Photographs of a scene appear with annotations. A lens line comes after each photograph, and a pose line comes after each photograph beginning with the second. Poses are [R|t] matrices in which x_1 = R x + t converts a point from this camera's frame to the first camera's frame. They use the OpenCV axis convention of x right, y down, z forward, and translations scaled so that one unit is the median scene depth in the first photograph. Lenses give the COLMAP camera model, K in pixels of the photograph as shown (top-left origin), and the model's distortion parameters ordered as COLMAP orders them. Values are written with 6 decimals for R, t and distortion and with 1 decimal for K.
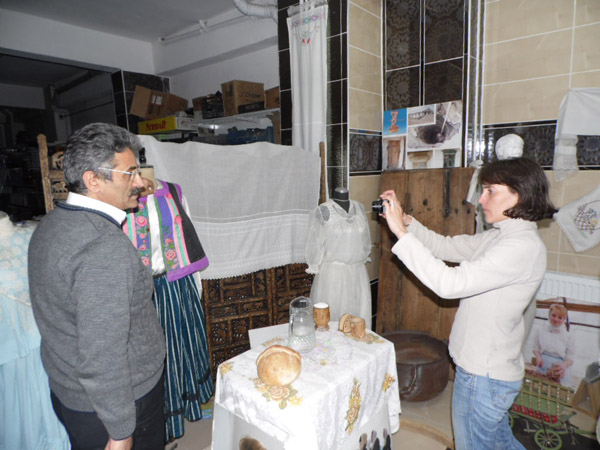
lens RADIAL K [[404.7, 0, 305.3], [0, 404.7, 224.2], [0, 0, 1]] dist [0.008759, -0.001766]
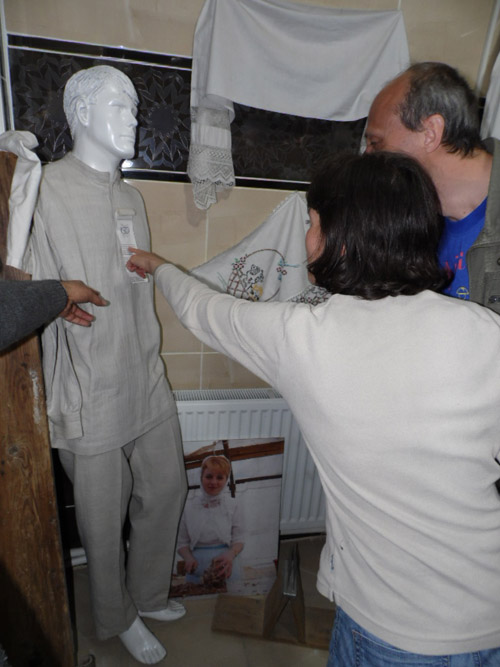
lens RADIAL K [[449.9, 0, 250.0], [0, 449.9, 333.5], [0, 0, 1]] dist [0.008759, -0.001766]
pose [[0.588421, -0.179258, 0.788433, 0.223555], [0.044475, 0.980814, 0.189806, -0.059311], [-0.807330, -0.076621, 0.585104, 0.635577]]
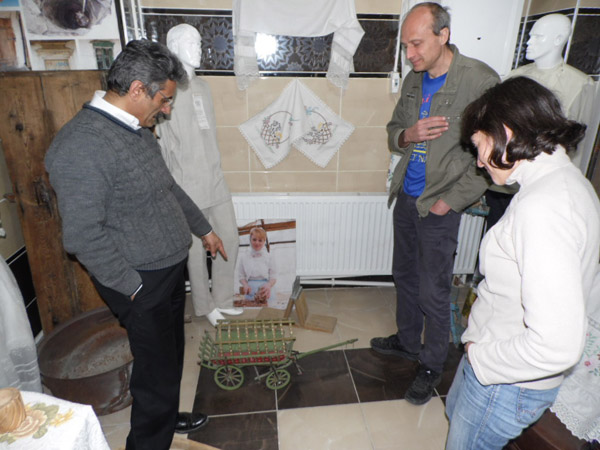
lens RADIAL K [[404.7, 0, 305.3], [0, 404.7, 224.2], [0, 0, 1]] dist [0.008759, -0.001766]
pose [[0.692110, -0.235203, 0.682395, 0.063216], [0.078695, 0.964371, 0.252578, -0.036671], [-0.717489, -0.121111, 0.685960, 0.277224]]
